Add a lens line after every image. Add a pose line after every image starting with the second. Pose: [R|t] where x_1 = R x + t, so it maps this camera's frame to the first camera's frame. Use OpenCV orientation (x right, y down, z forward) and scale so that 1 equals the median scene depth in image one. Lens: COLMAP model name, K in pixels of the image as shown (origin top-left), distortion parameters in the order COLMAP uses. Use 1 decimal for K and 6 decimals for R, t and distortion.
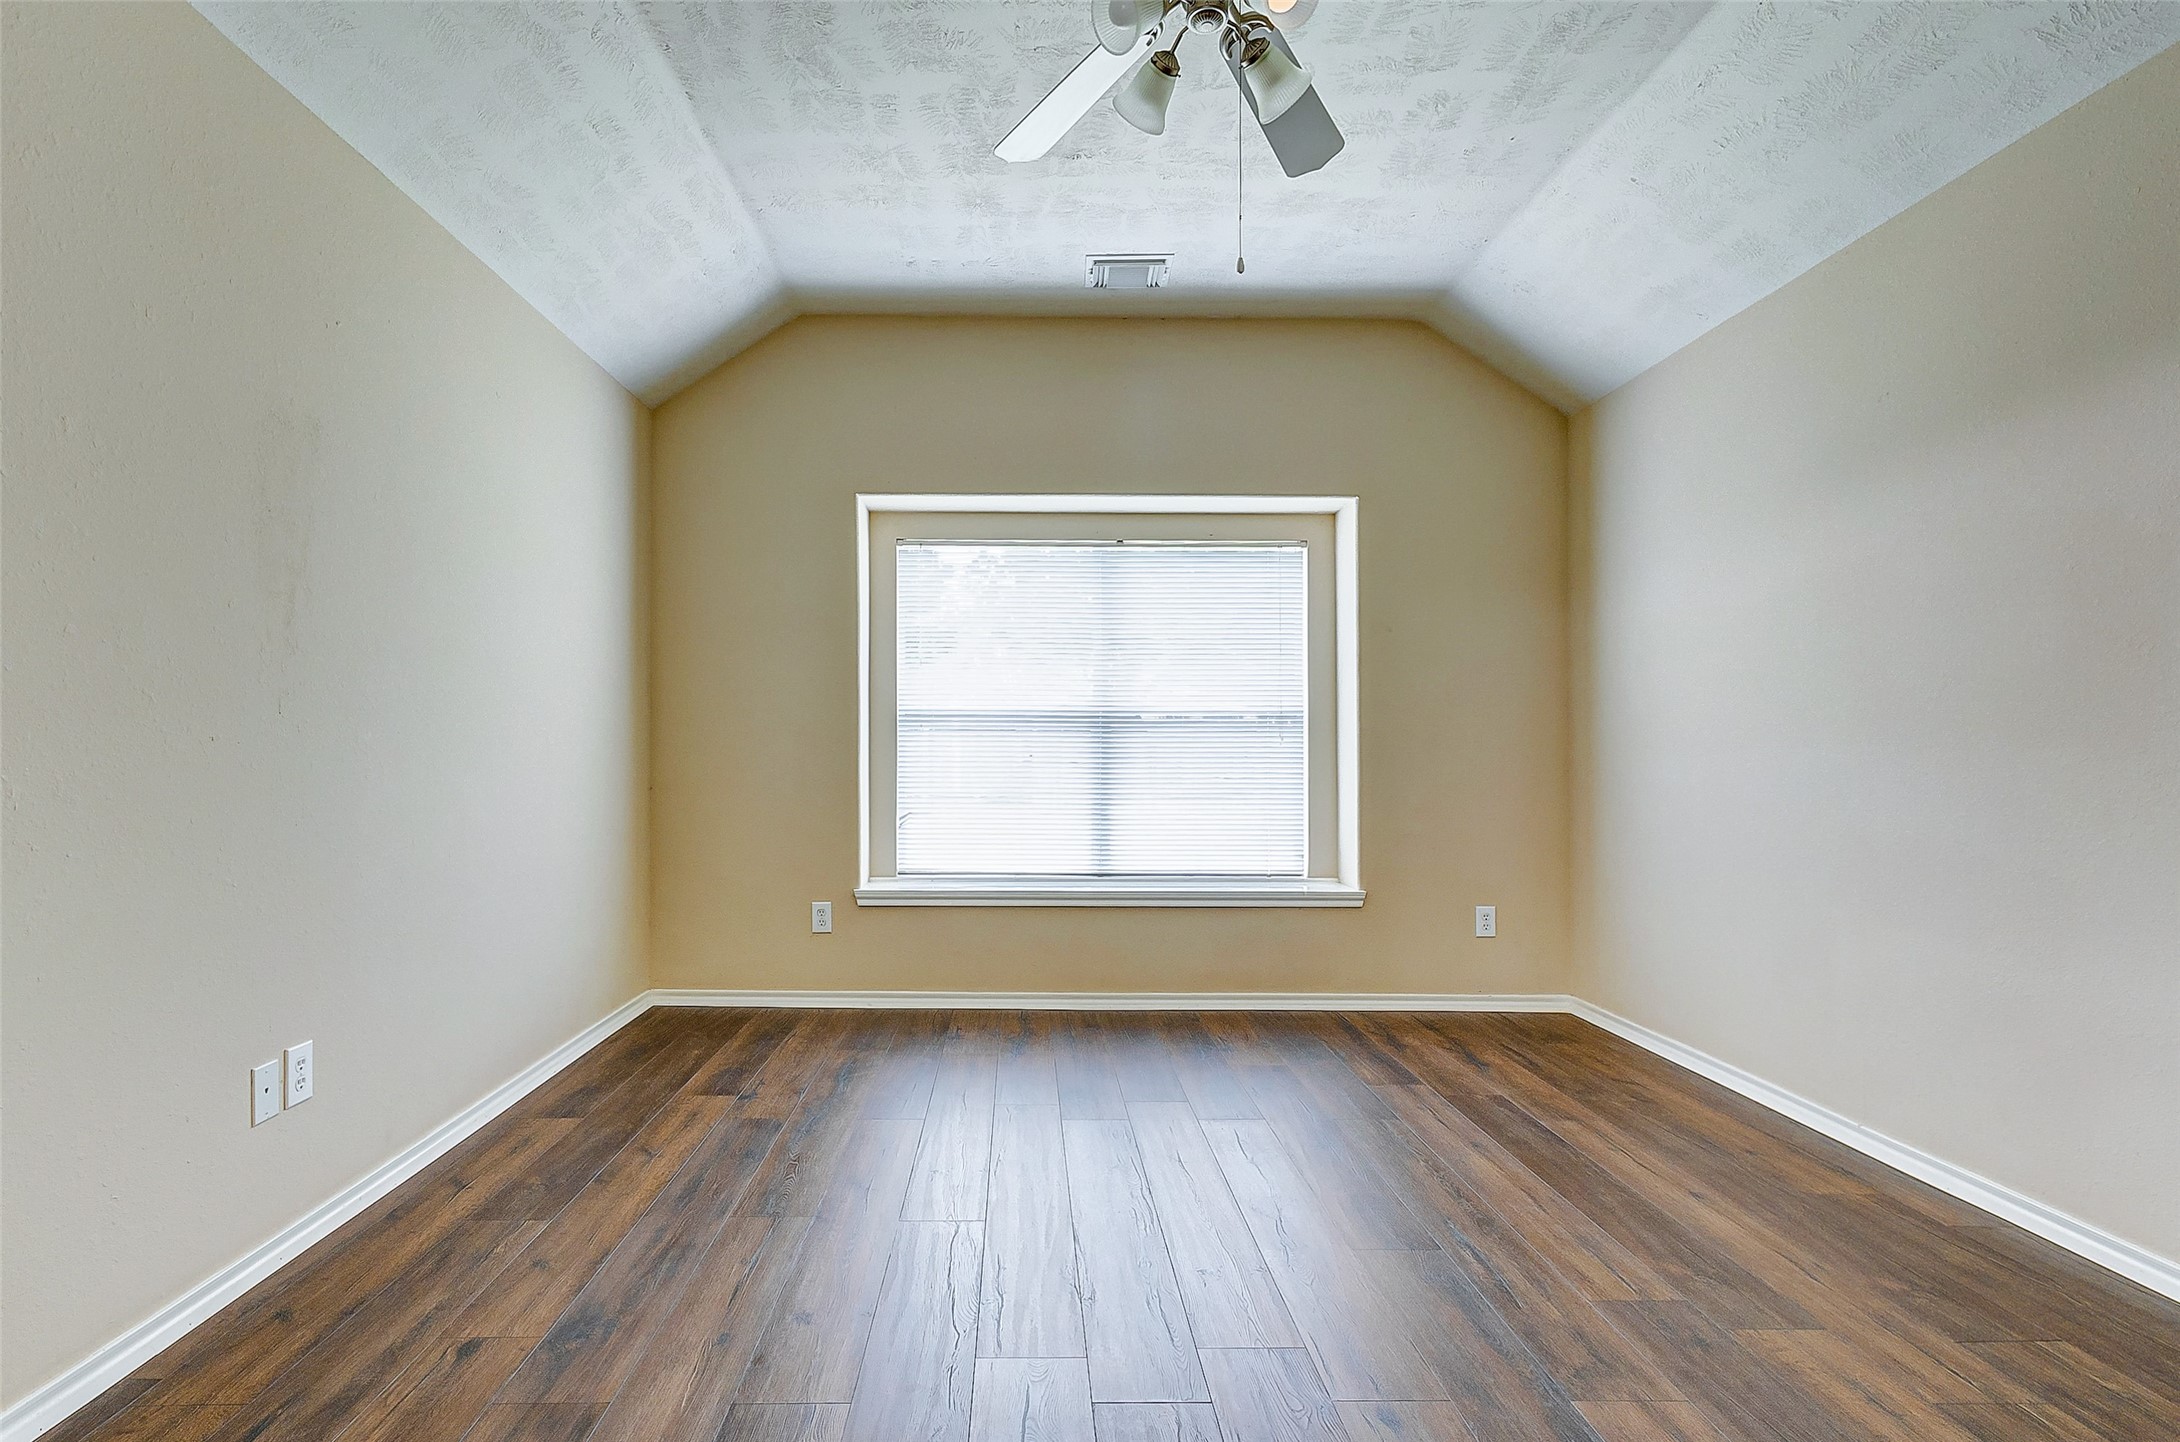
lens RADIAL K [[1024.5, 0, 1015.0], [0, 1024.5, 740.5], [0, 0, 1]] dist [0.003311, 0.000537]
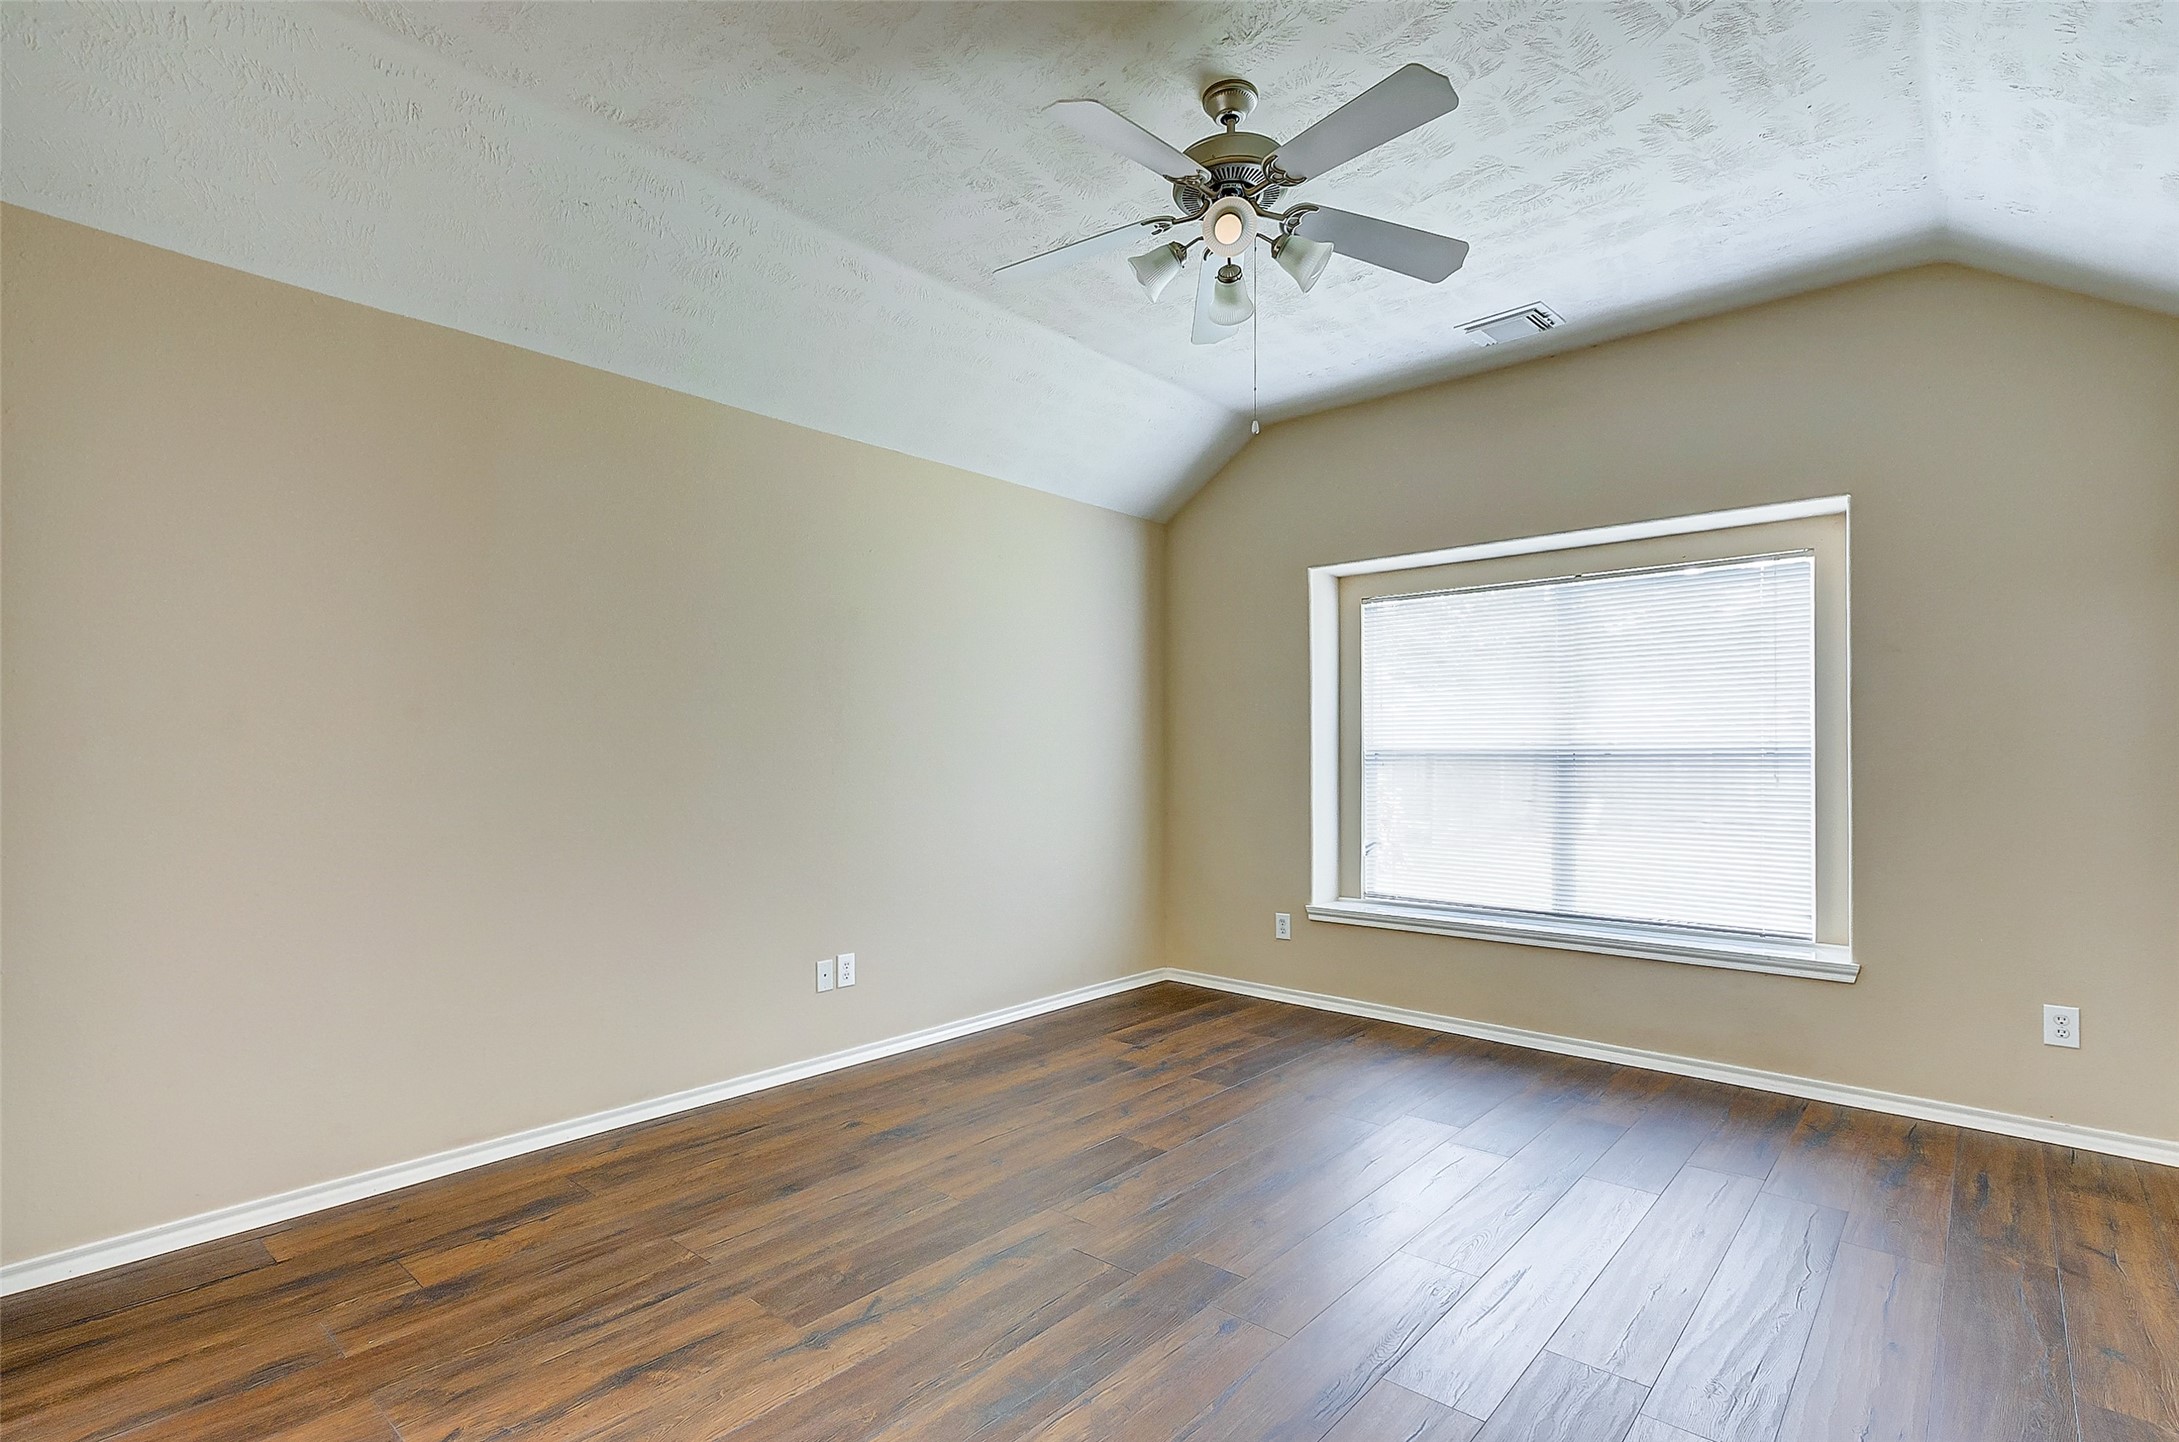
lens RADIAL K [[1019.9, 0, 1097.5], [0, 1019.9, 758.6], [0, 0, 1]] dist [-0.000077, -0.000116]
pose [[0.751006, -0.001709, -0.660294, 0.436244], [0.007551, 0.999953, 0.006000, -0.032210], [0.660253, -0.009492, 0.750984, -0.036100]]
